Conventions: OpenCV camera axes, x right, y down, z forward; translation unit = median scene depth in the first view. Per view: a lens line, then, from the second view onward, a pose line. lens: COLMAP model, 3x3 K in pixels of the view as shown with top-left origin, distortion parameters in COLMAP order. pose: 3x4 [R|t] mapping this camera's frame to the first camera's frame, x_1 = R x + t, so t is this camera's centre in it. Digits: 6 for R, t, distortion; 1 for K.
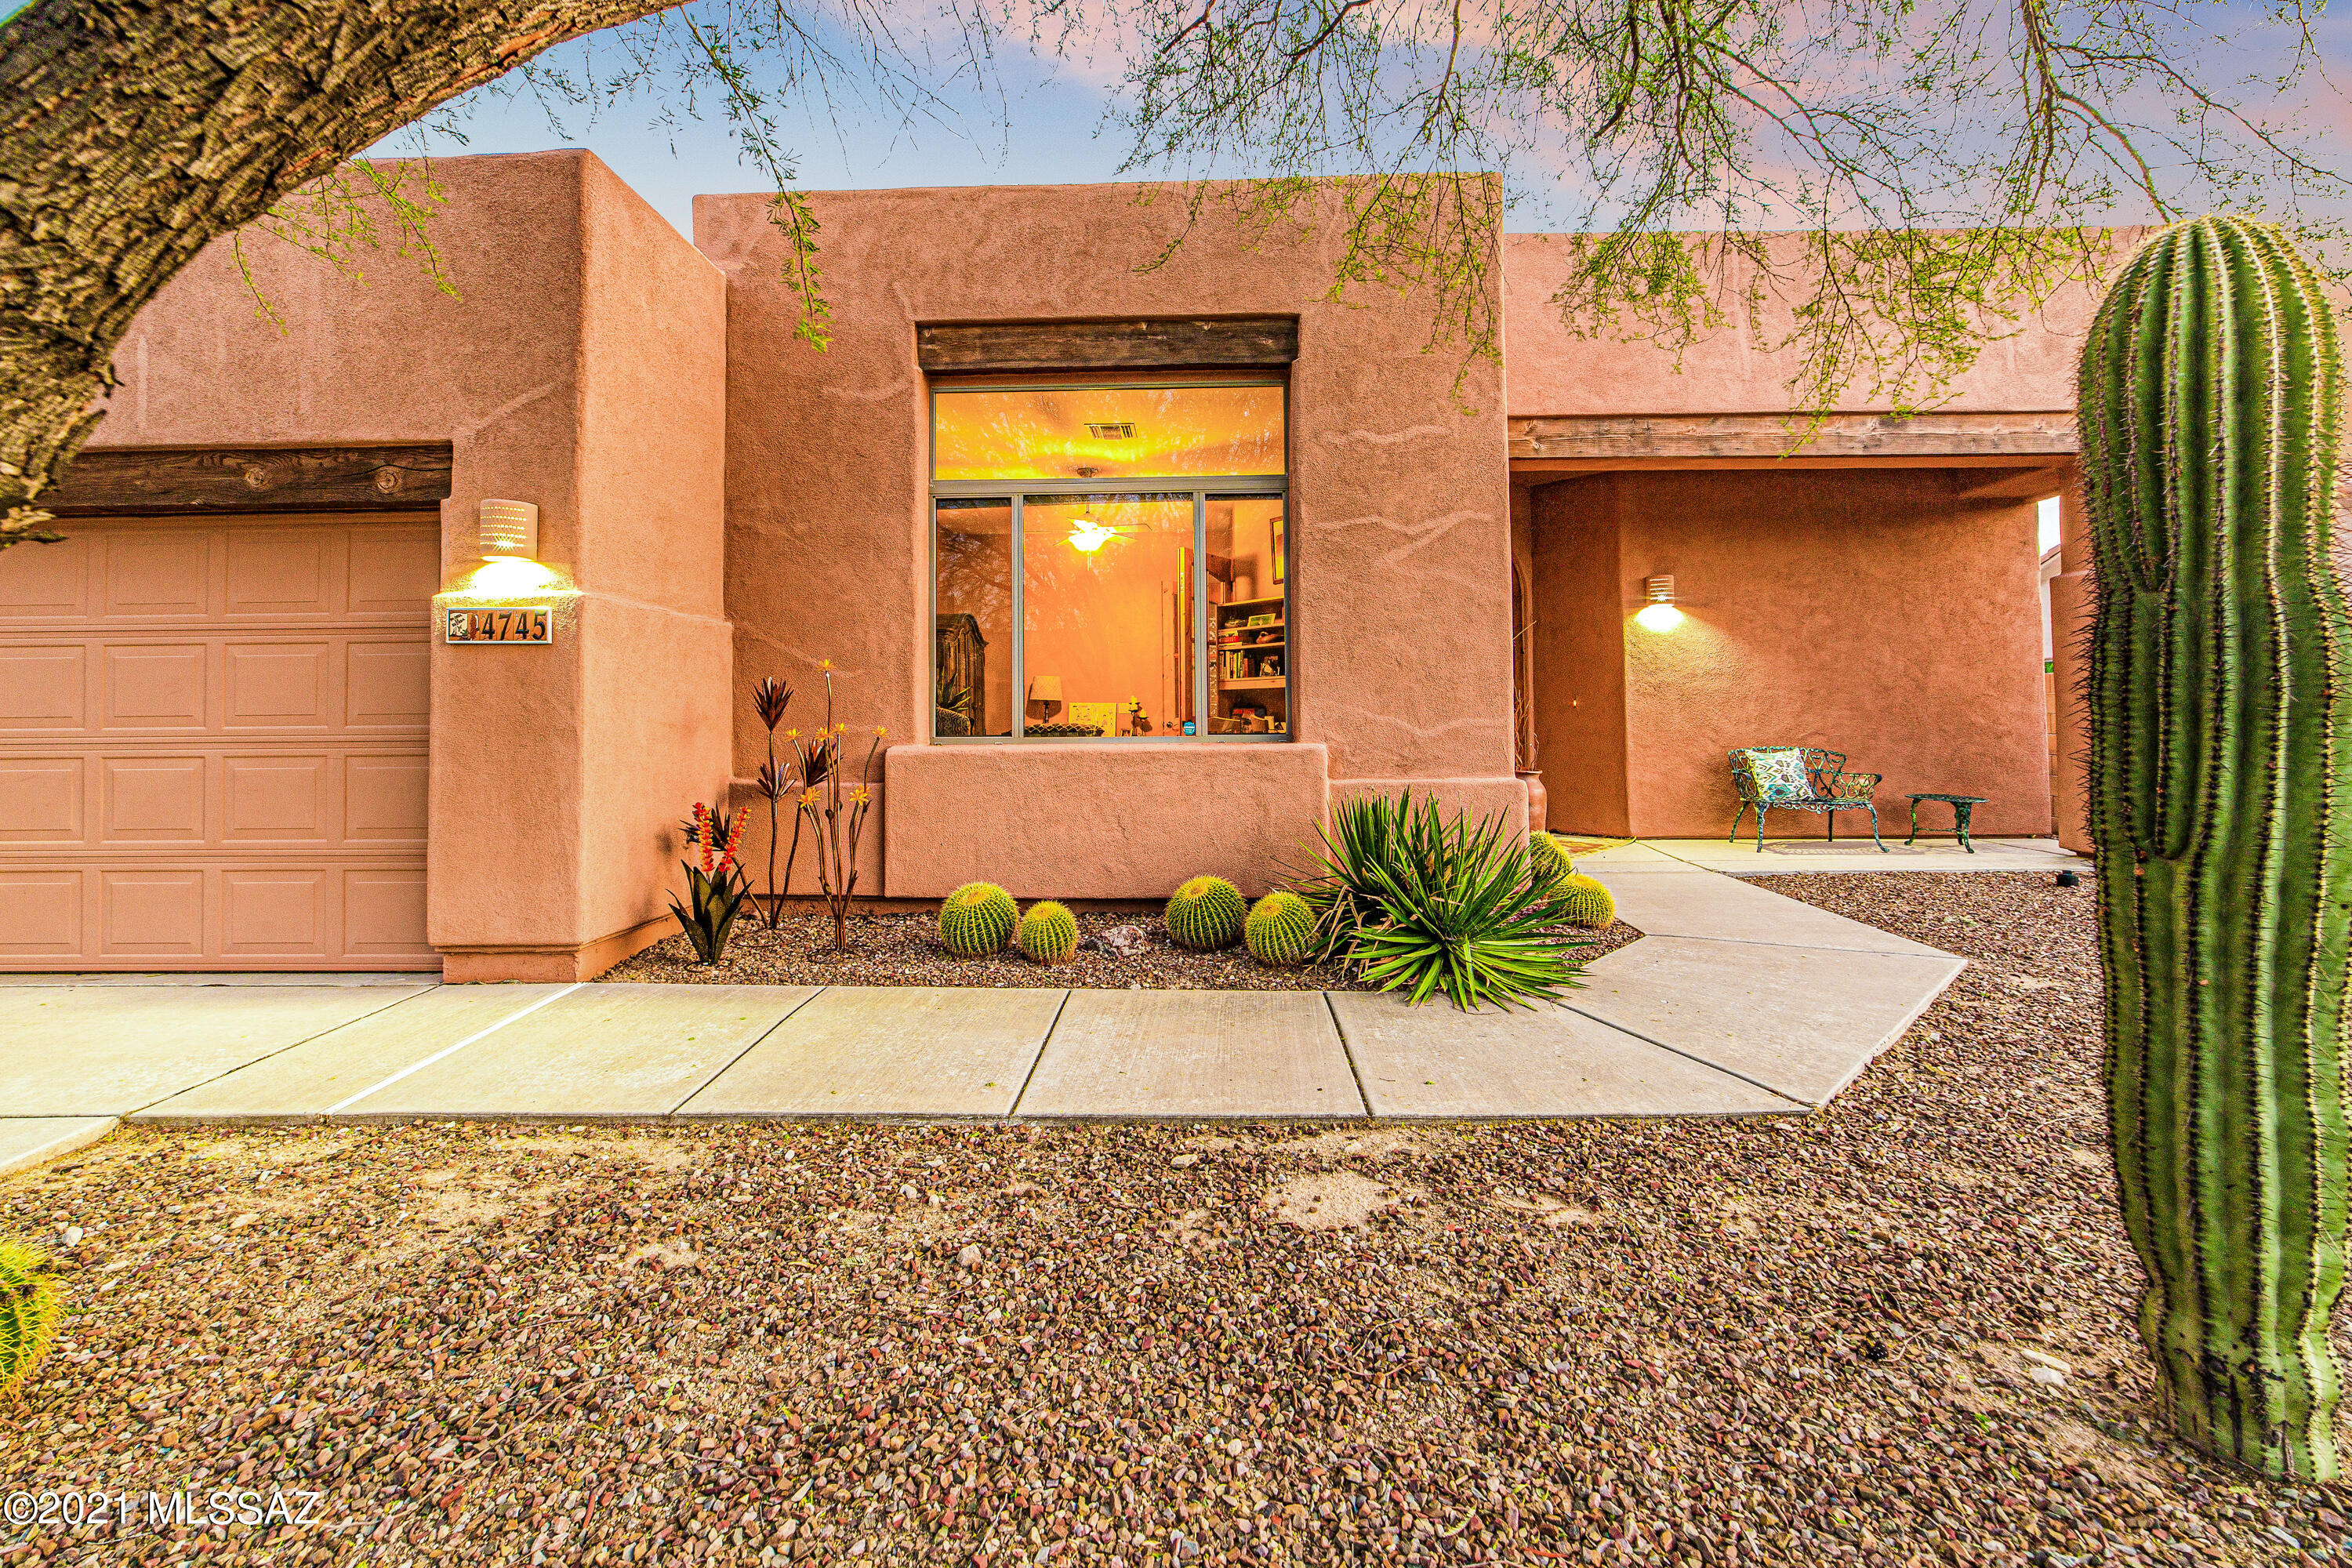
lens RADIAL K [[910.5, 0, 1198.6], [0, 910.5, 695.6], [0, 0, 1]] dist [-0.007170, 0.000306]
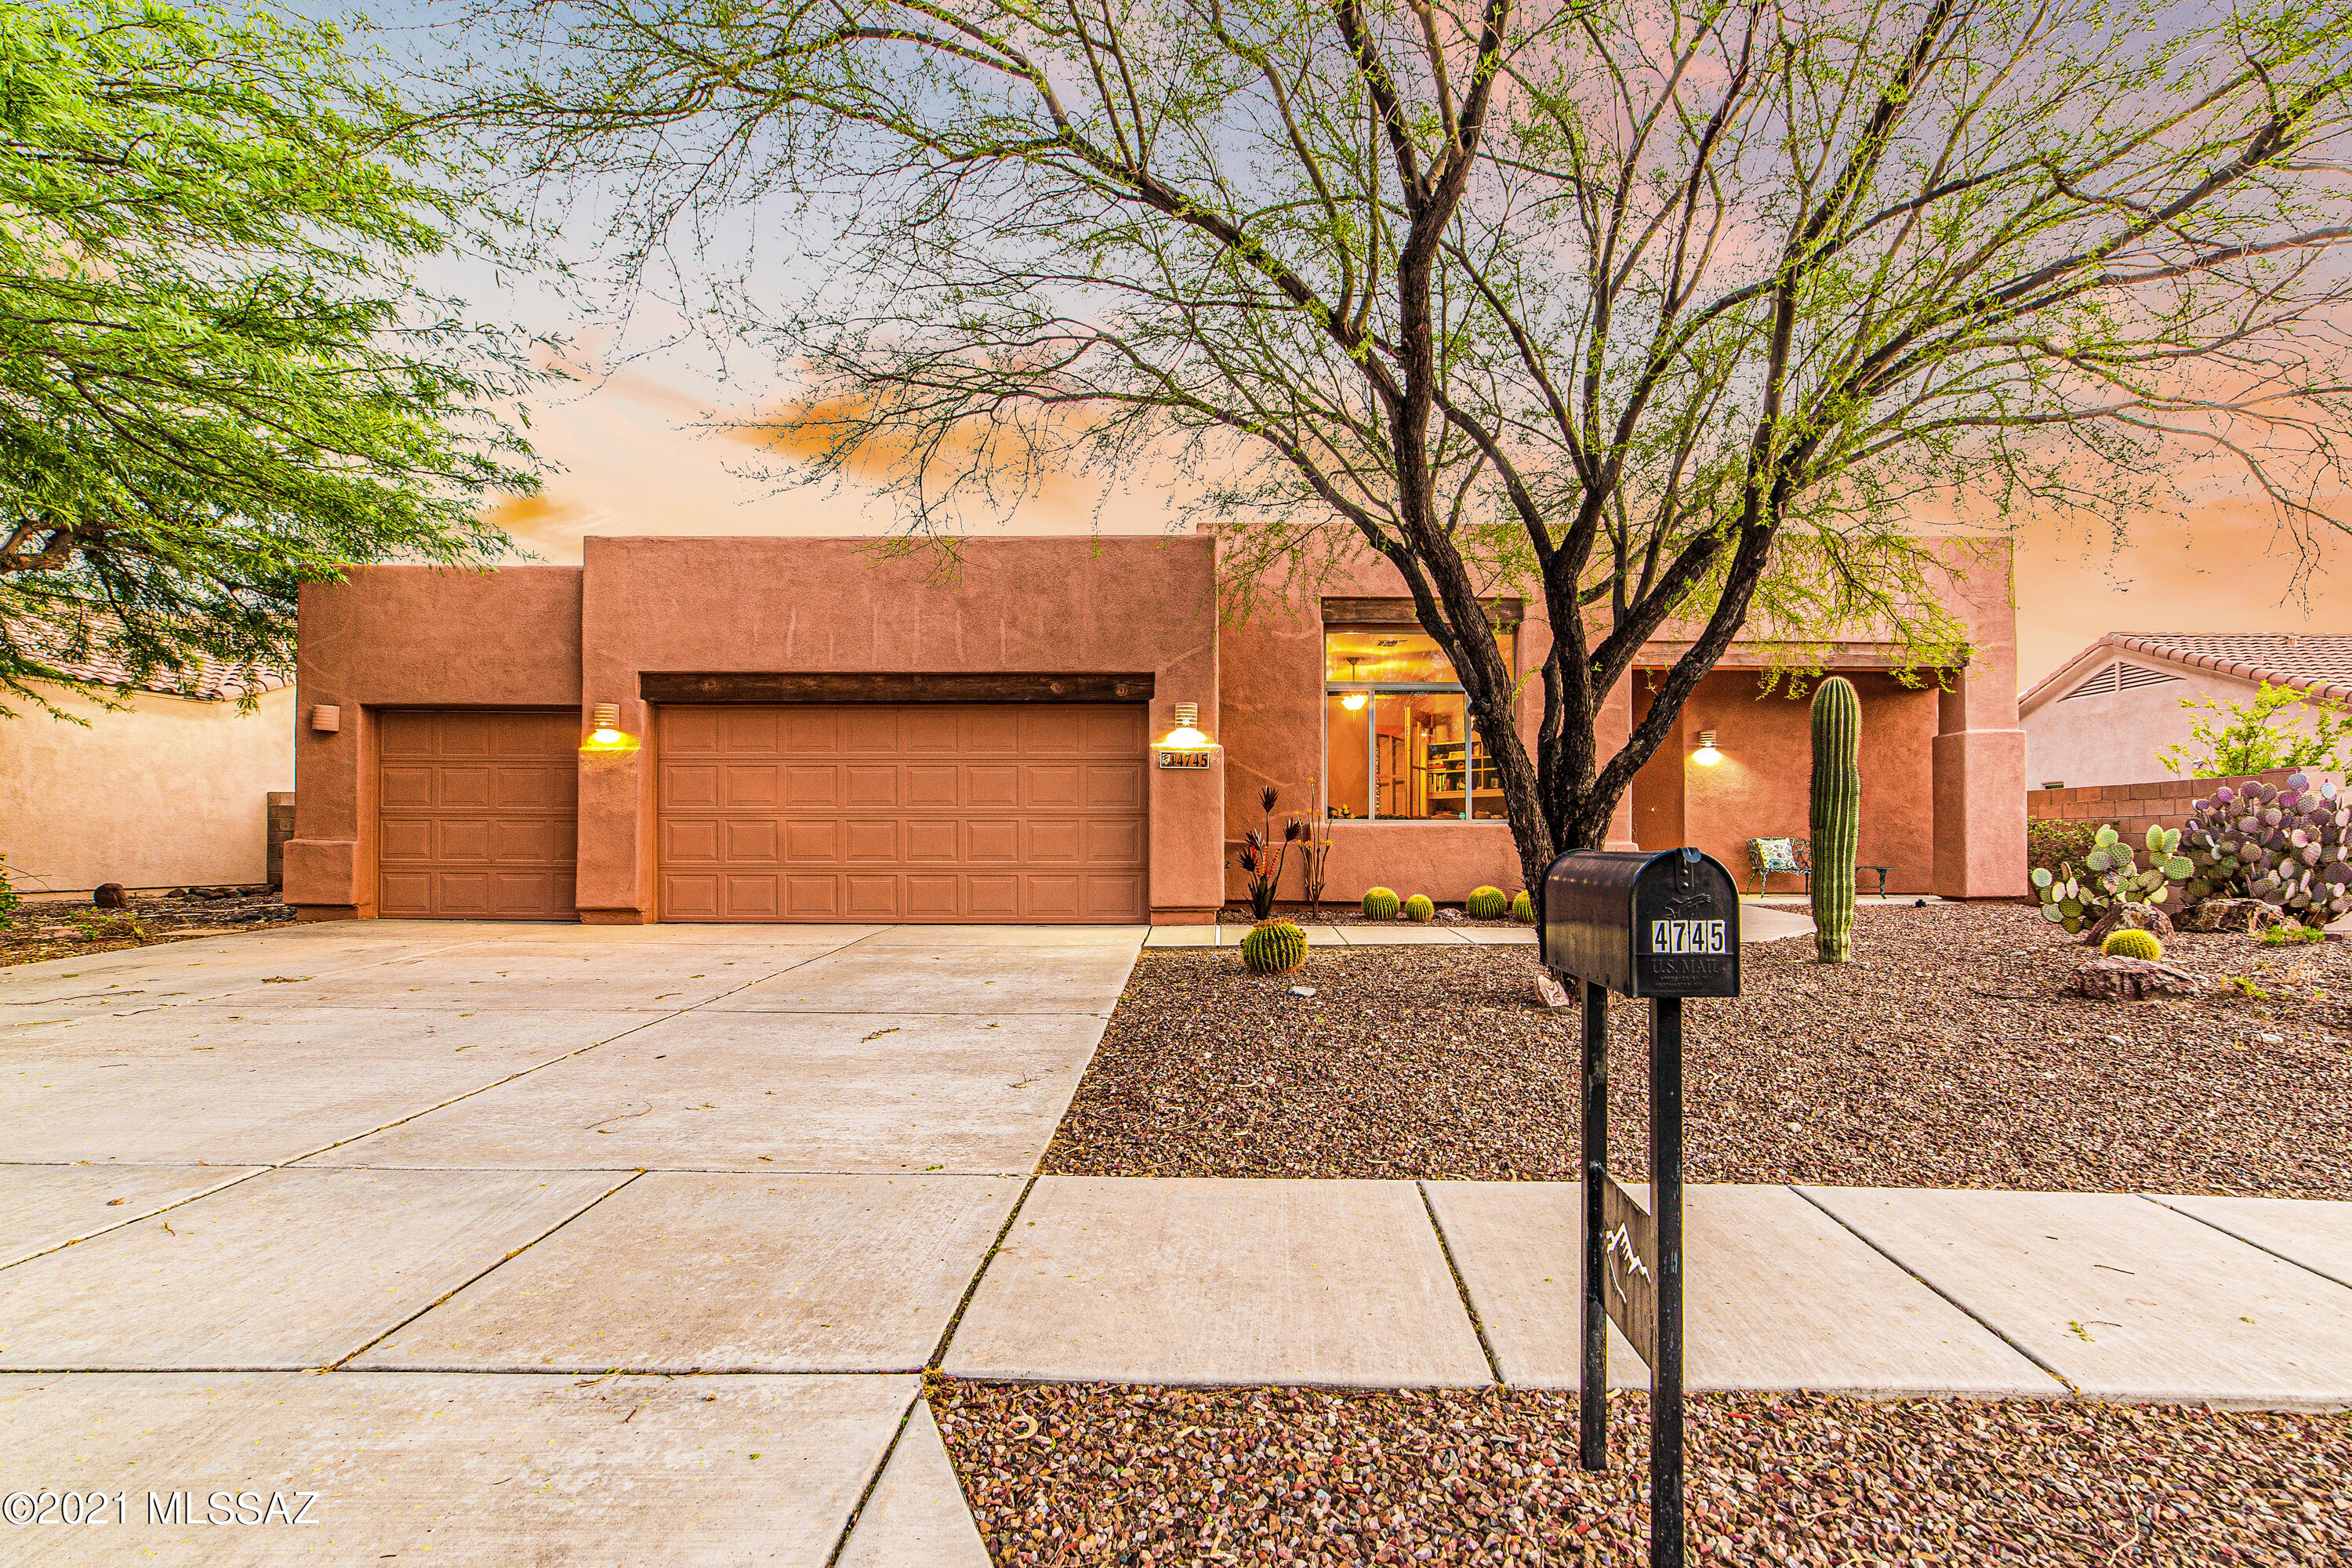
lens RADIAL K [[1019.2, 0, 1215.5], [0, 1019.2, 843.8], [0, 0, 1]] dist [-0.009536, -0.000143]
pose [[0.999529, 0.009695, 0.029126, -0.429116], [-0.010384, 0.999667, 0.023618, 0.036256], [-0.028887, -0.023909, 0.999297, -0.808779]]
